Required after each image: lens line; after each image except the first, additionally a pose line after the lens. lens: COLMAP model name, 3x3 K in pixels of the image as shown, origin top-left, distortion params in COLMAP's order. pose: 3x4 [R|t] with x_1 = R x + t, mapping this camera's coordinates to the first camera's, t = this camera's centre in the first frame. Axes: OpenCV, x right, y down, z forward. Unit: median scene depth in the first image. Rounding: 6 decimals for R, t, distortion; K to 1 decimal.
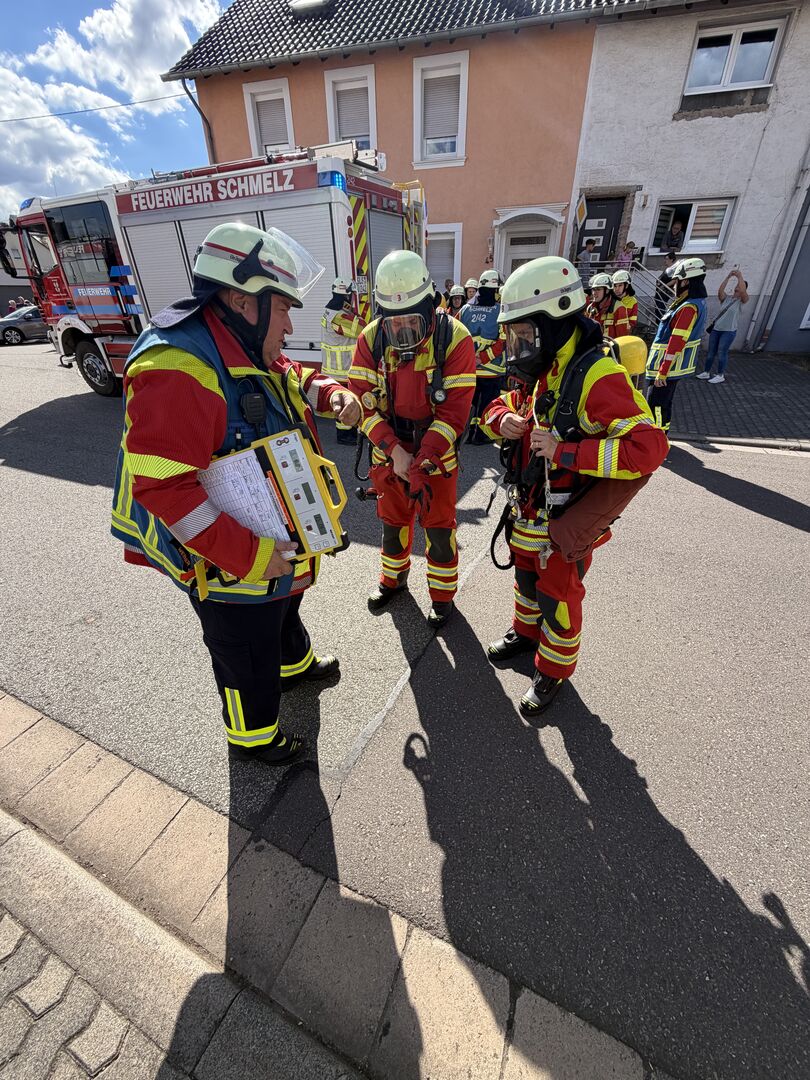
lens RADIAL K [[434.4, 0, 405.0], [0, 434.4, 540.0], [0, 0, 1]] dist [0.011286, 0.000099]
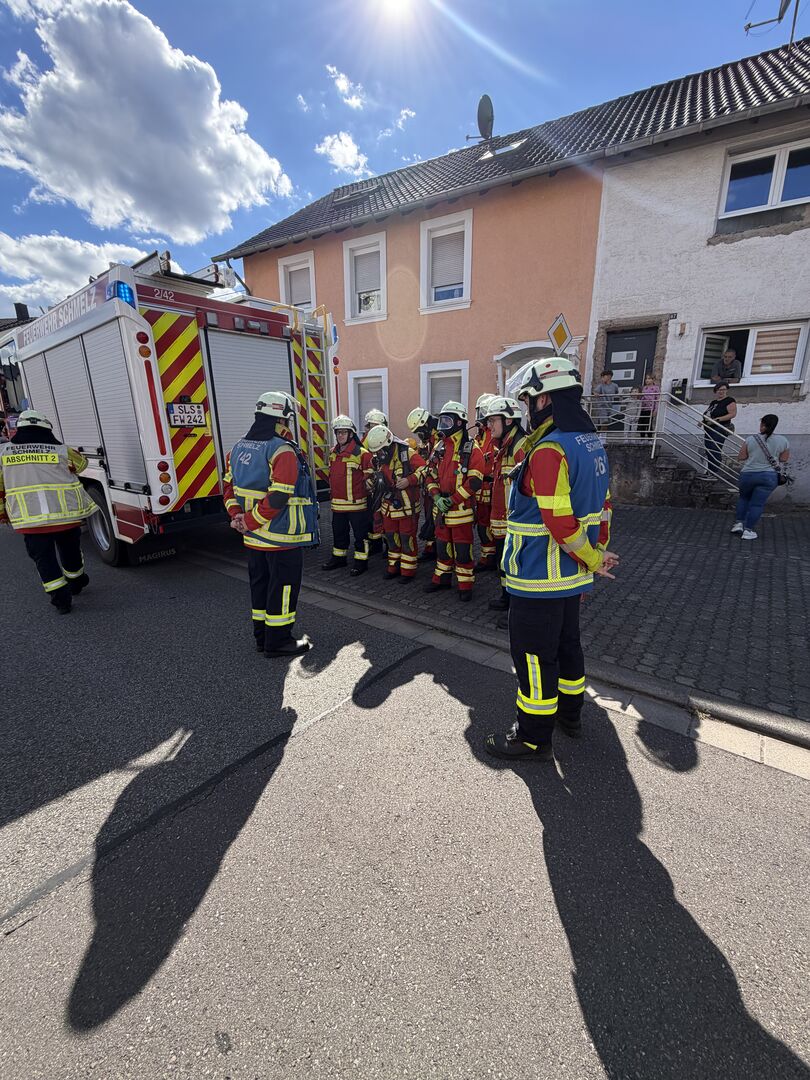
lens RADIAL K [[431.0, 0, 405.0], [0, 431.0, 540.0], [0, 0, 1]] dist [0.020120, -0.005720]
pose [[0.973234, 0.064281, -0.220645, 0.255500], [-0.120270, 0.960579, -0.250645, -0.135116], [0.195835, 0.270473, 0.942599, 0.248313]]
